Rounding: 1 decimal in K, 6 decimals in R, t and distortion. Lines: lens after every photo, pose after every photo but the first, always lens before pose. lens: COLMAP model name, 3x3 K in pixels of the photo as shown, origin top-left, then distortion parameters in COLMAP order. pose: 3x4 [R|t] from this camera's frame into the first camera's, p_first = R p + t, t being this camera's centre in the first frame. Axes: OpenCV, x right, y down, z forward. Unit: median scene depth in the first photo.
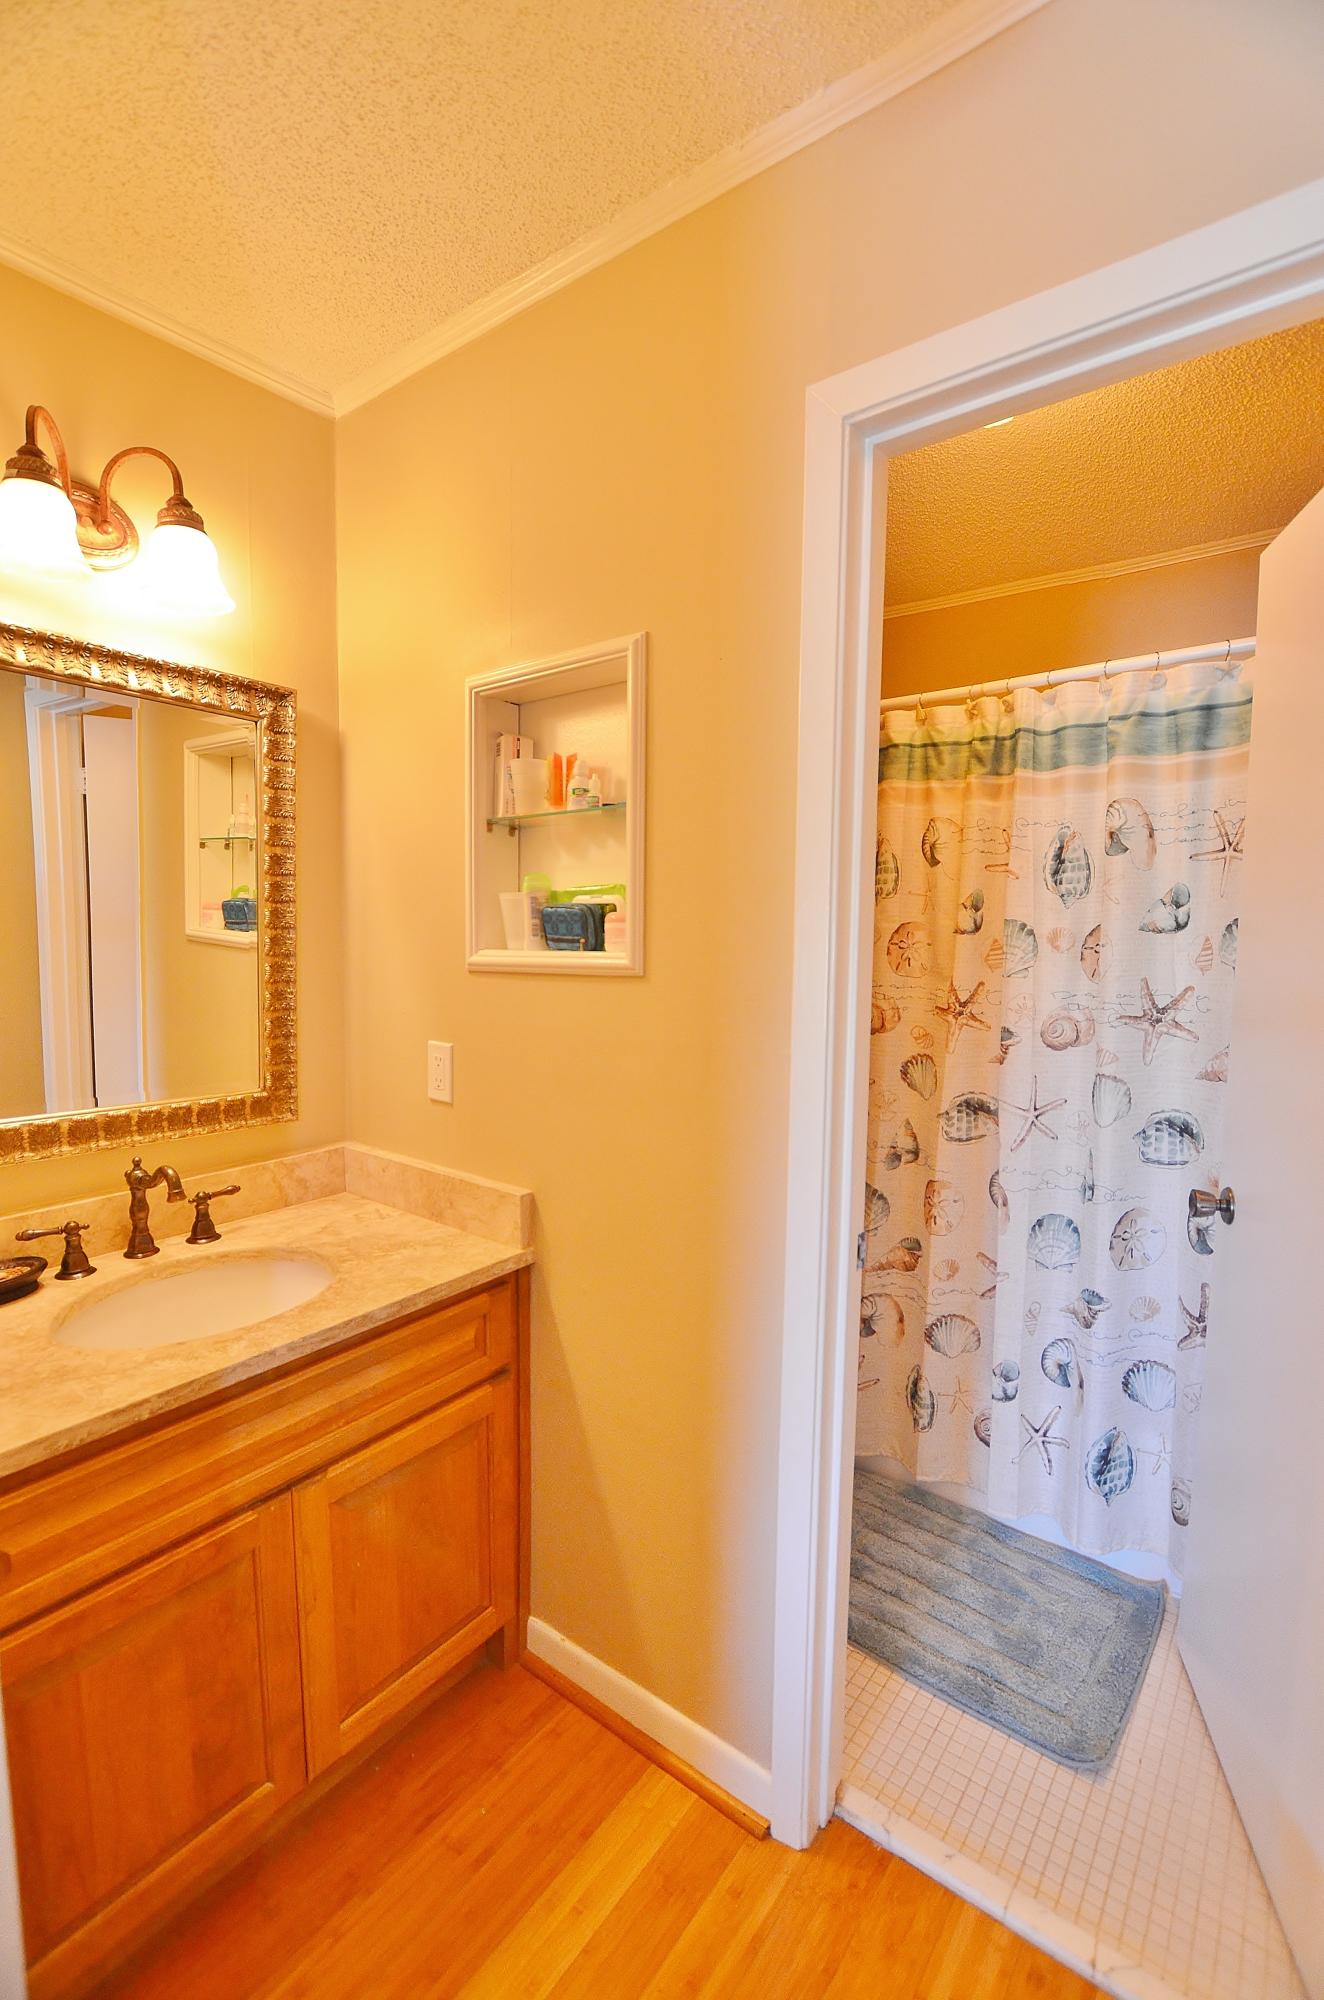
lens RADIAL K [[877.2, 0, 662.0], [0, 877.2, 1000.0], [0, 0, 1]] dist [-0.029432, 0.001040]
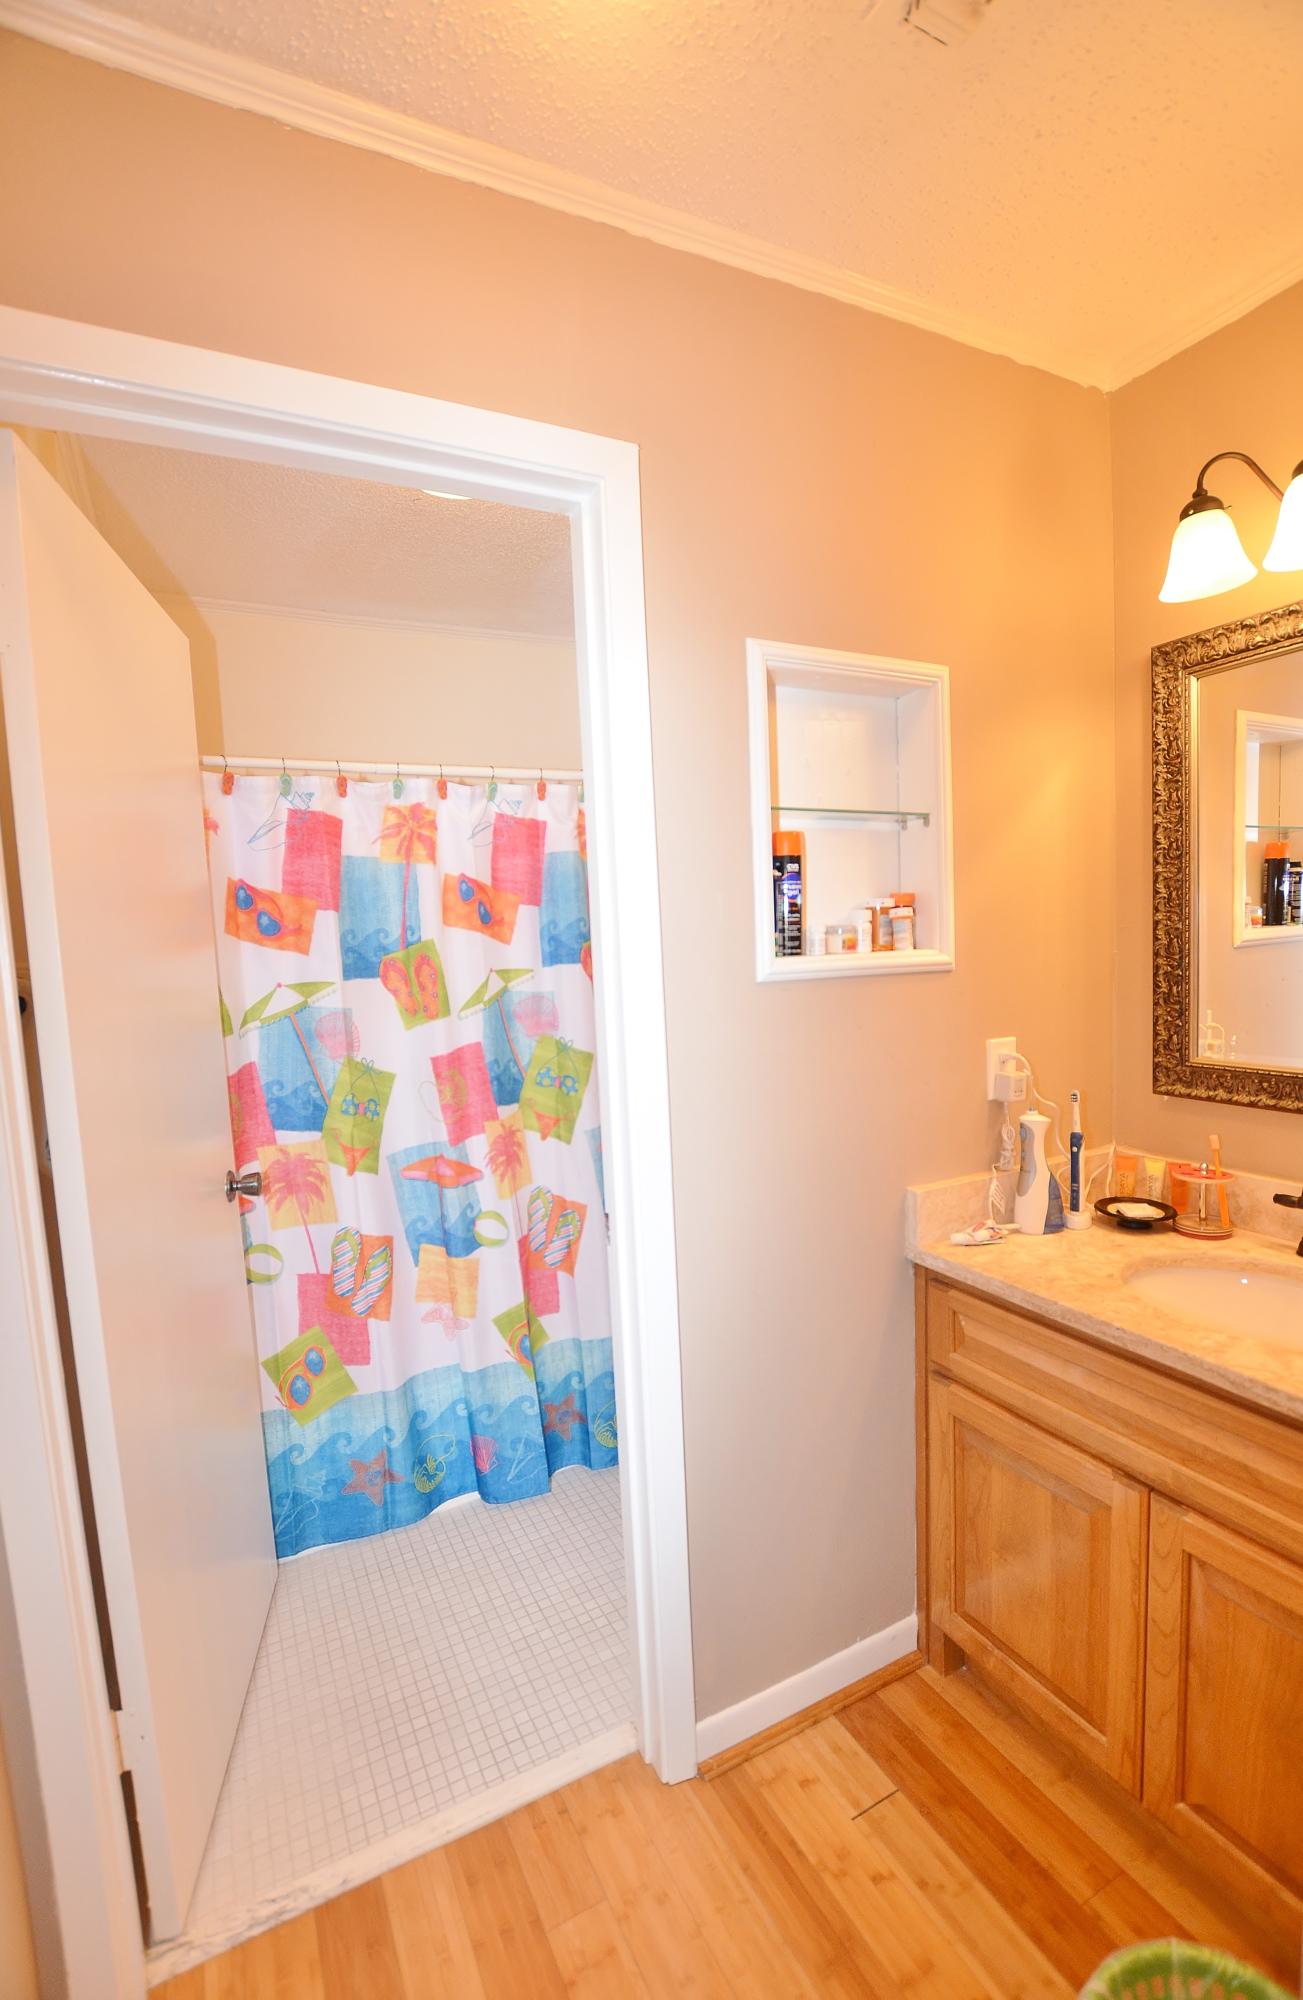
lens RADIAL K [[847.0, 0, 651.5], [0, 847.0, 1000.0], [0, 0, 1]] dist [-0.000618, -0.000066]
pose [[-0.445186, 0.087440, -0.891158, 1.246833], [-0.035400, 0.992724, 0.115090, -0.134453], [0.894738, 0.082783, -0.438852, 1.775269]]
